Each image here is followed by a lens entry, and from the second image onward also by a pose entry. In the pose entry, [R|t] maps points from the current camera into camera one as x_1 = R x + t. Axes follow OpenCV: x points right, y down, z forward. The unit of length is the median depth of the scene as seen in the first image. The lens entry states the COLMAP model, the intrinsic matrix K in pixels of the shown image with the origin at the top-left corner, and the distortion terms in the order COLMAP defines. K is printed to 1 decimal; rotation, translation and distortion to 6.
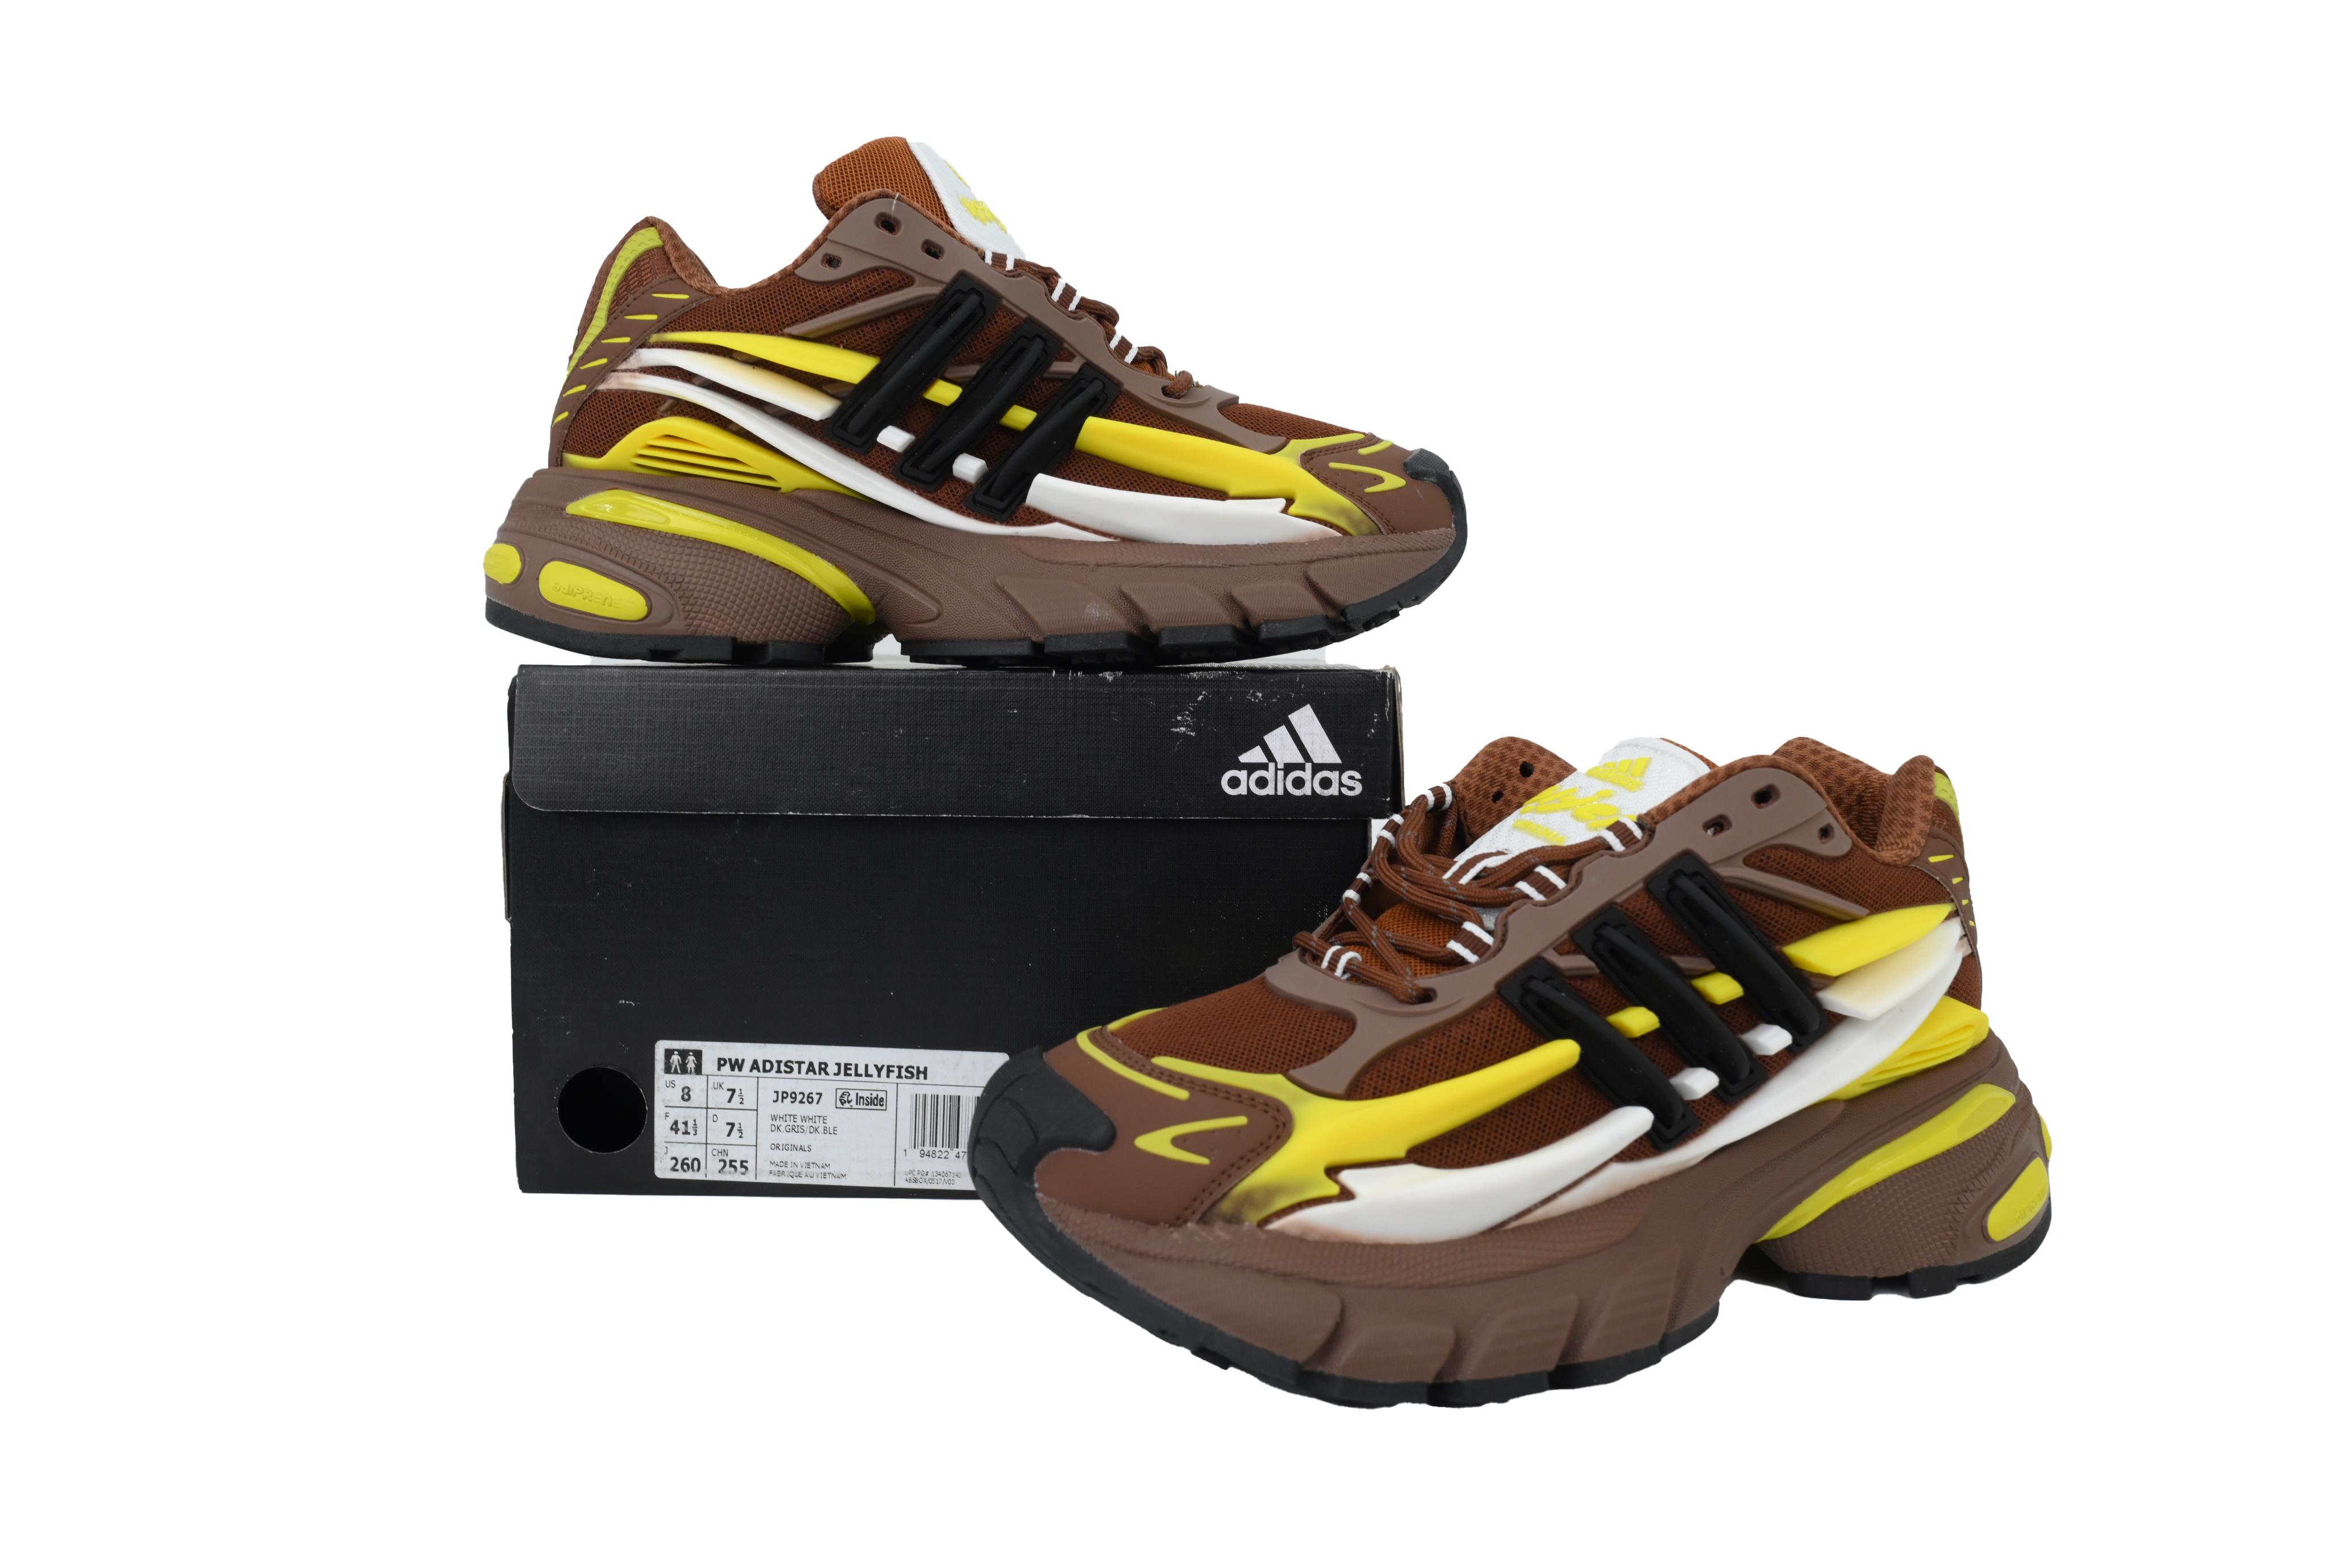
lens RADIAL K [[1805.4, 0, 1176.0], [0, 1805.4, 784.0], [0, 0, 1]] dist [-0.002416, 0.000138]
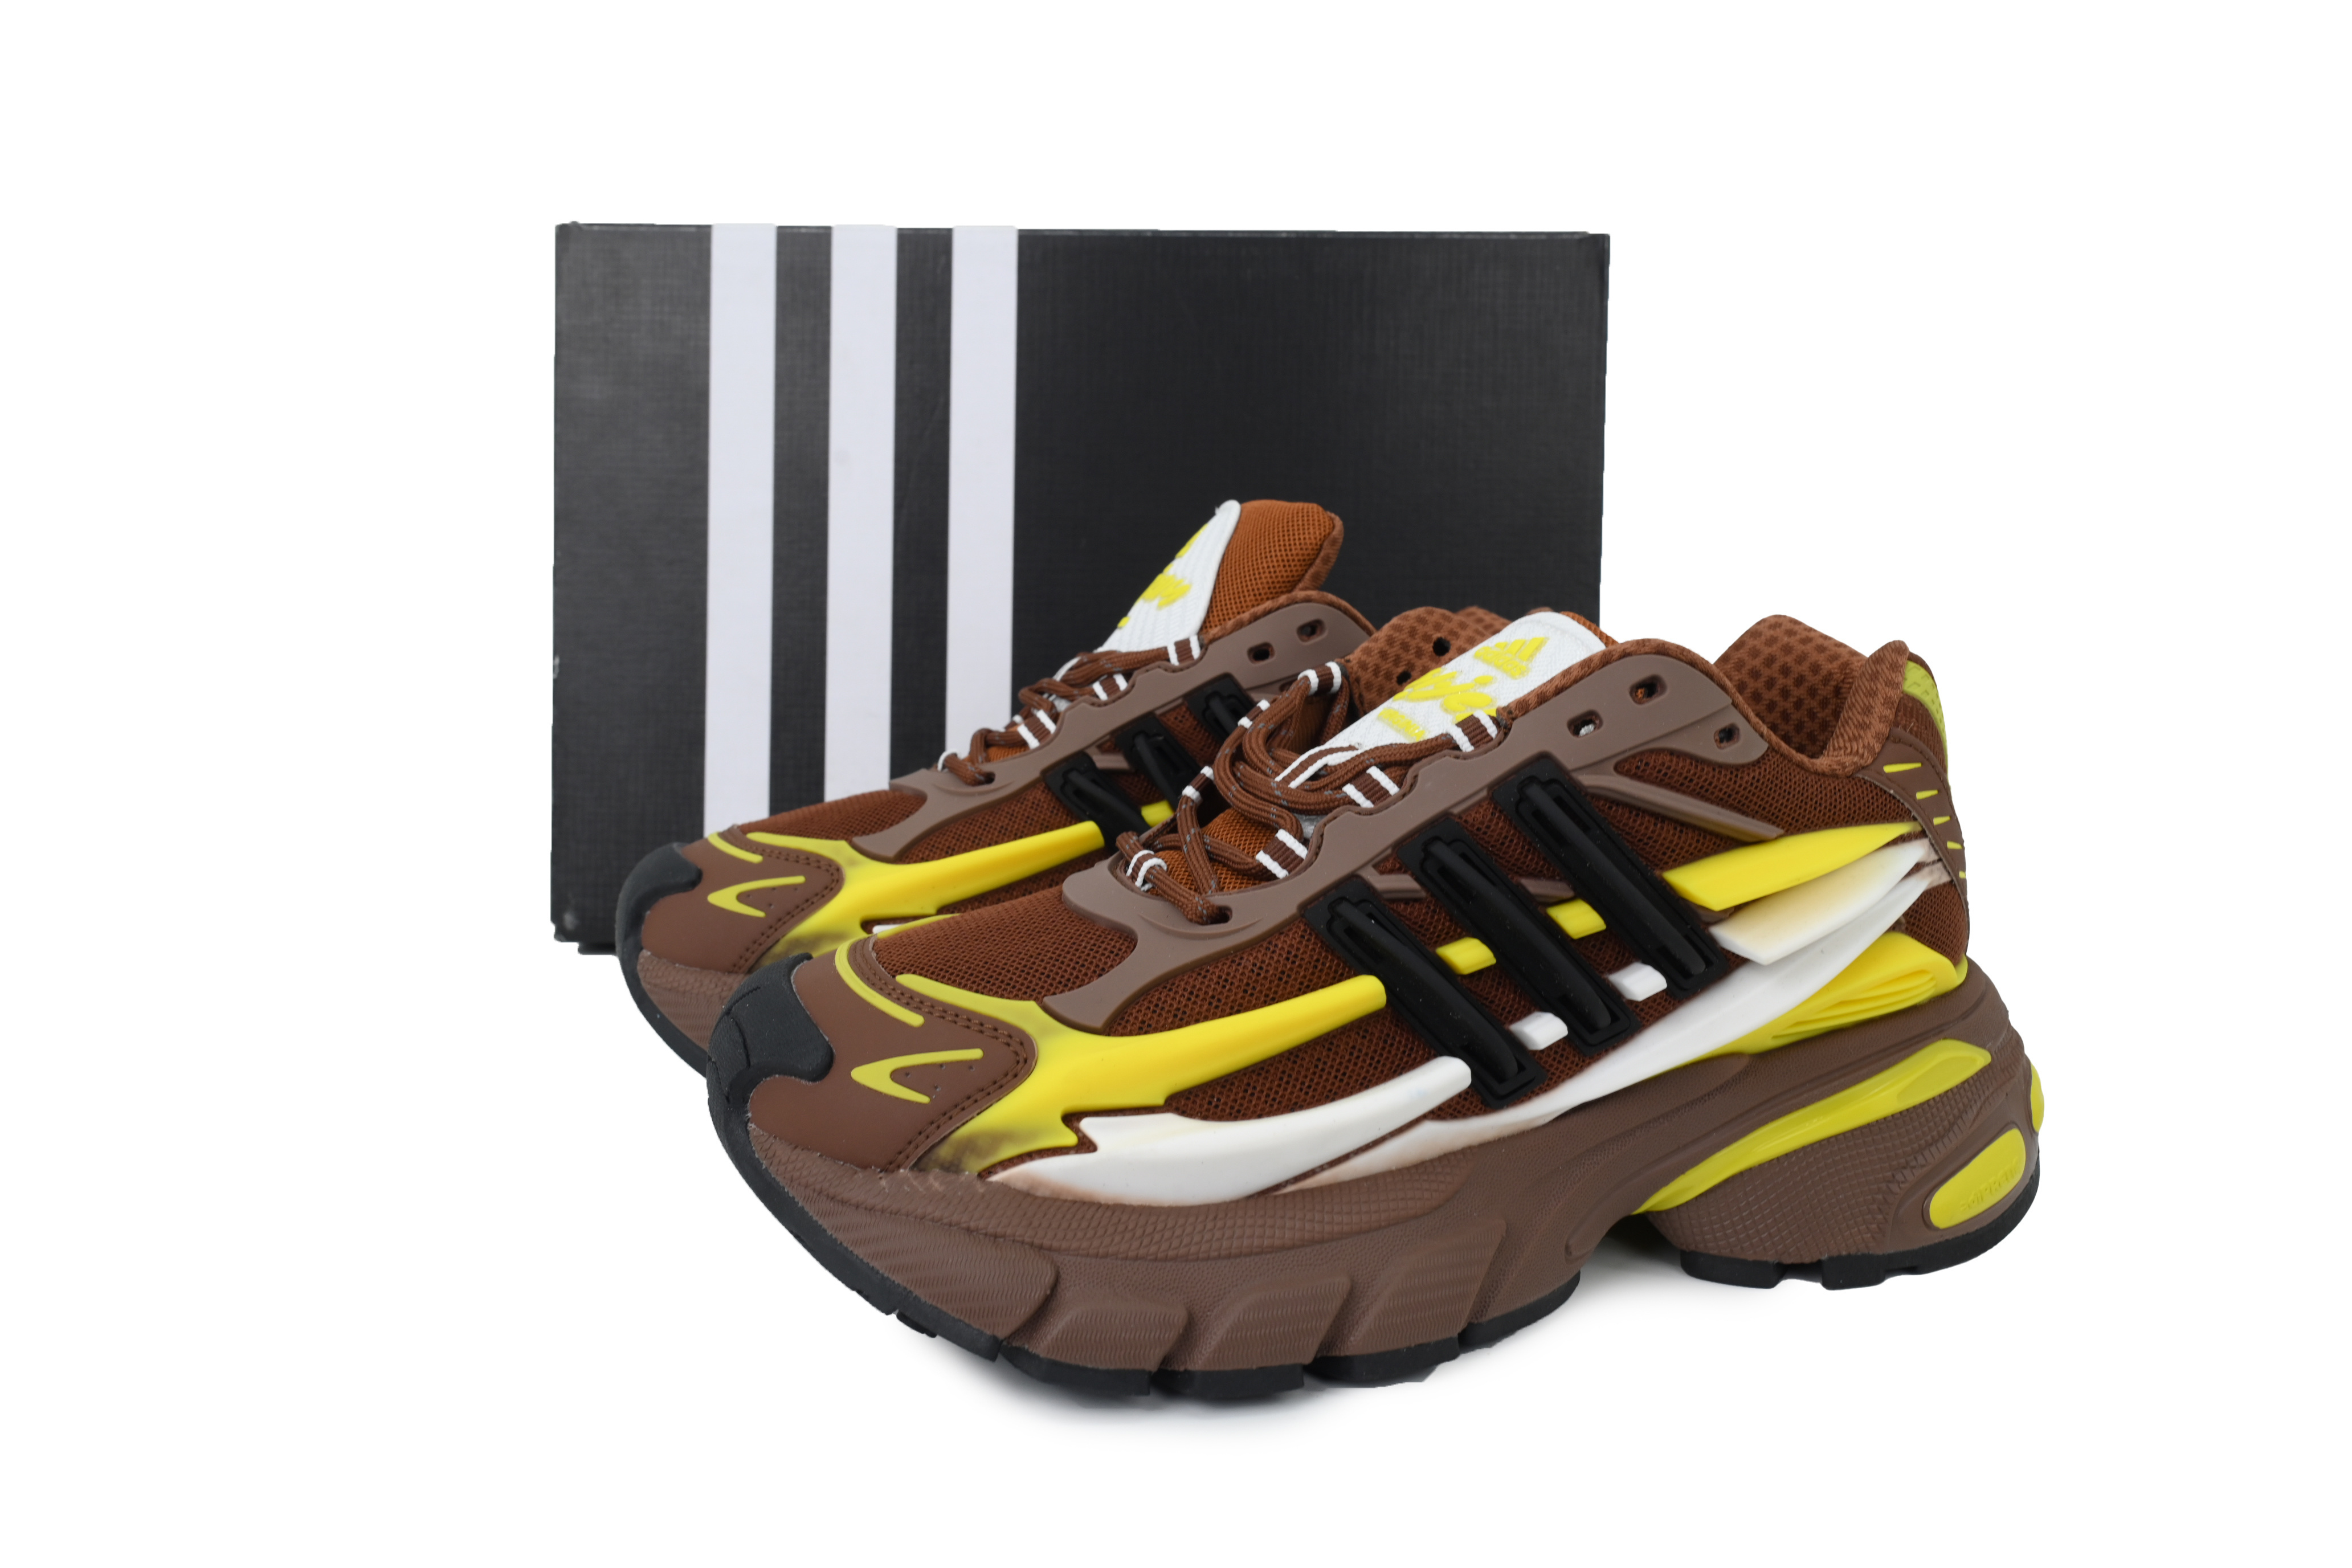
lens RADIAL K [[1852.5, 0, 1176.0], [0, 1852.5, 784.0], [0, 0, 1]] dist [0.001526, 0.000164]
pose [[0.991893, 0.028809, -0.123768, 0.221703], [-0.018769, 0.996494, 0.081534, -0.015387], [0.125683, -0.078550, 0.988956, 0.135073]]
